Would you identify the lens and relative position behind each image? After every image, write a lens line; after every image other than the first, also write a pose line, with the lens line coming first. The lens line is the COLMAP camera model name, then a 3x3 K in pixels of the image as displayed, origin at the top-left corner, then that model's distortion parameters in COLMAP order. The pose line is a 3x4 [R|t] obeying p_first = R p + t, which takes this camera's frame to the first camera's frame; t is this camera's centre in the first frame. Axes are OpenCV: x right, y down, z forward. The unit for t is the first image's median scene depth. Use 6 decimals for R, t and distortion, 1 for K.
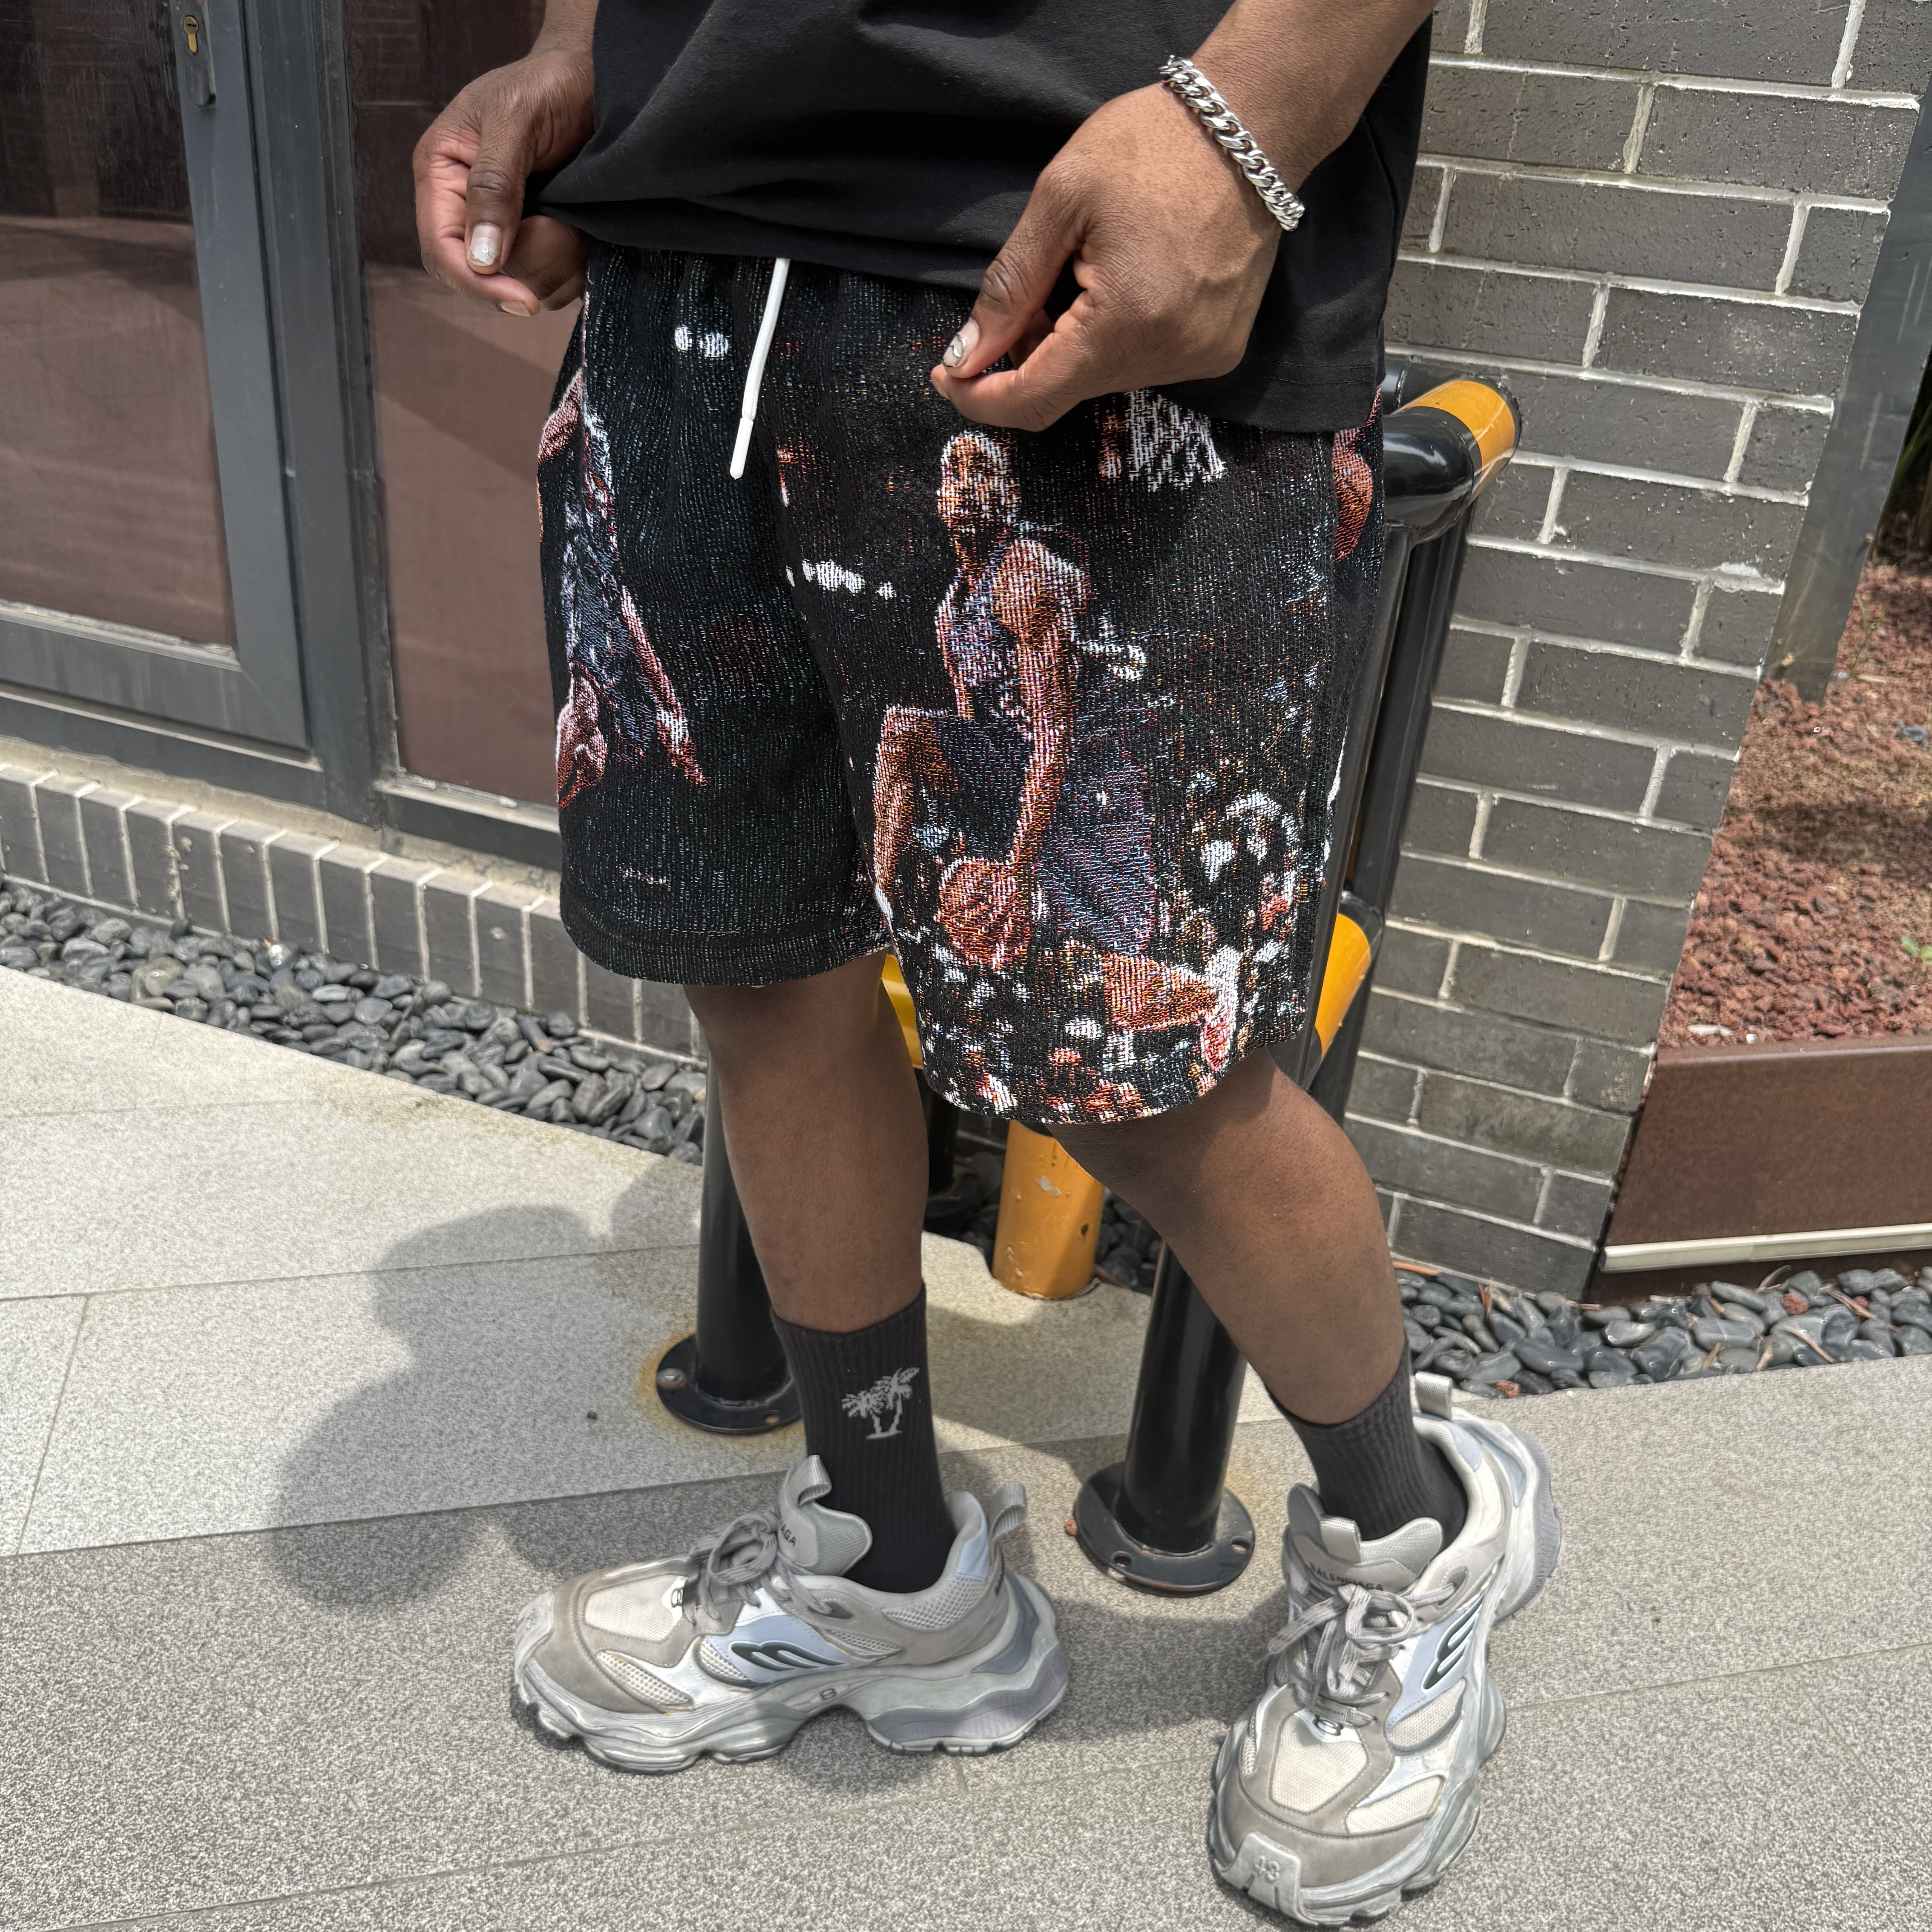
lens RADIAL K [[1816.5, 0, 966.2], [0, 1816.5, 975.2], [0, 0, 1]] dist [0.193785, -0.469901]
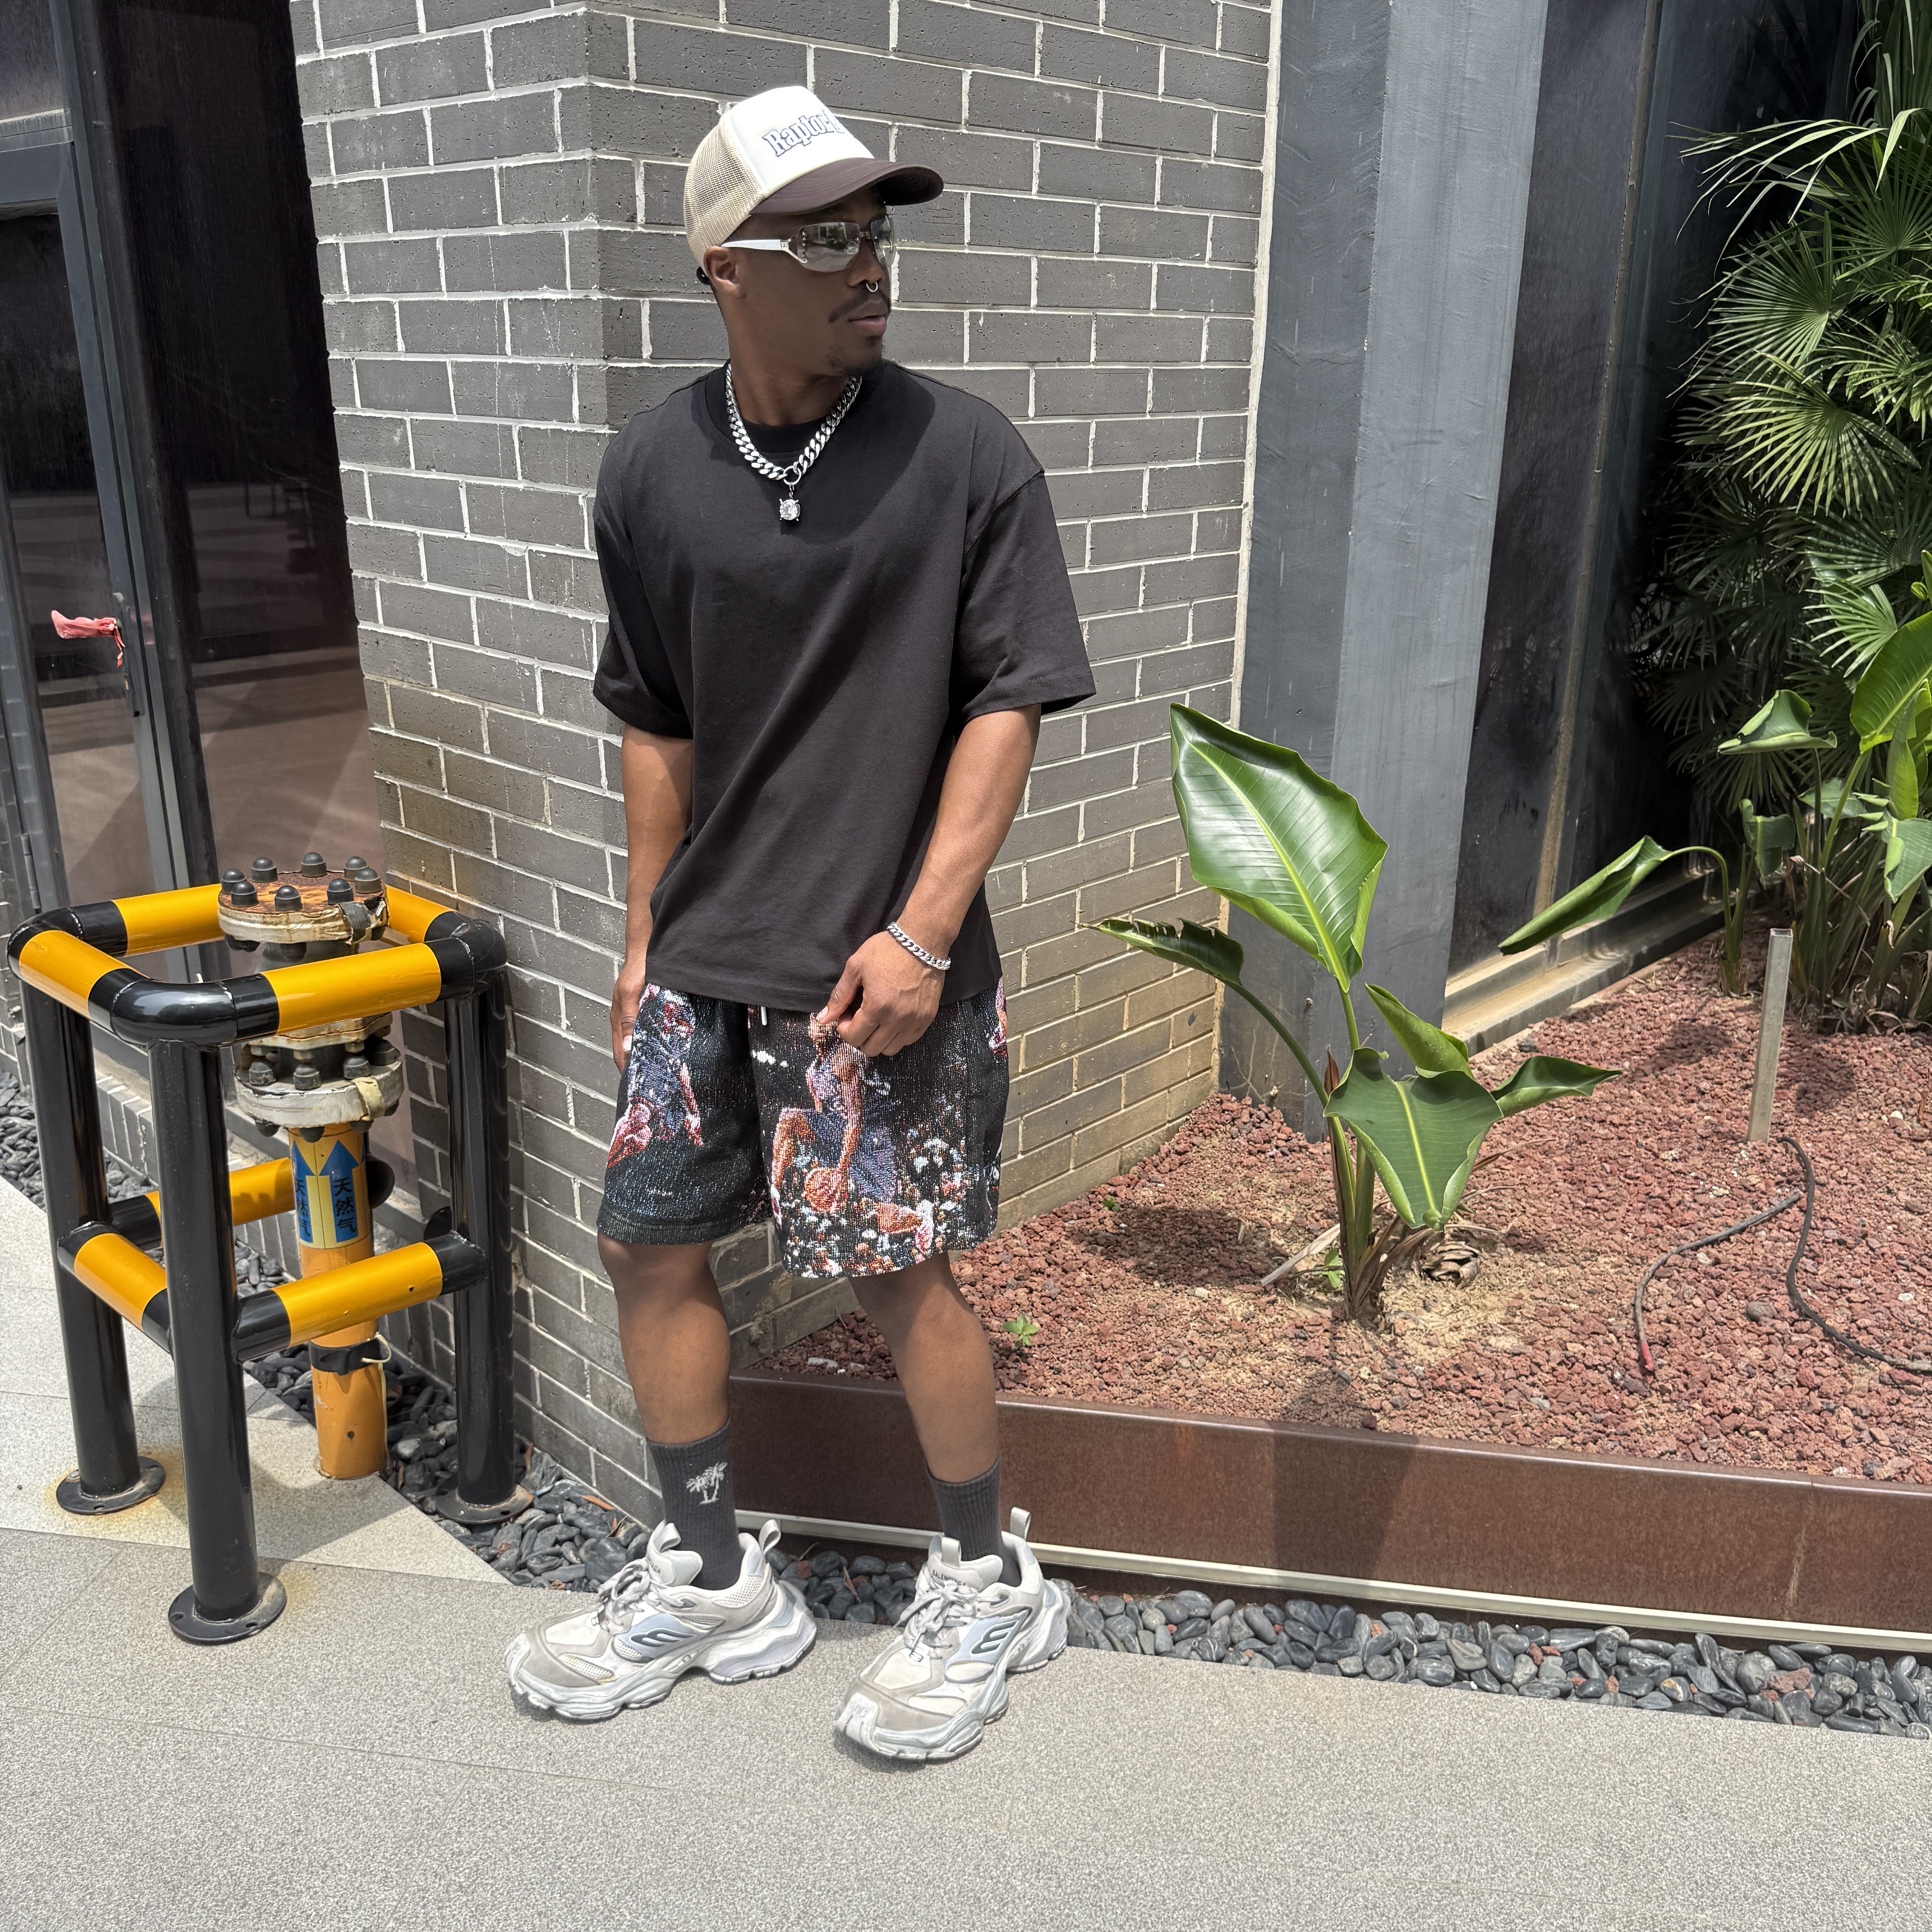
lens RADIAL K [[1812.3, 0, 981.5], [0, 1812.3, 967.2], [0, 0, 1]] dist [0.160812, -0.331229]
pose [[0.922493, 0.057051, -0.381775, 0.957650], [-0.116628, 0.983990, -0.134767, -0.086579], [0.367974, 0.168848, 0.914377, -0.257152]]
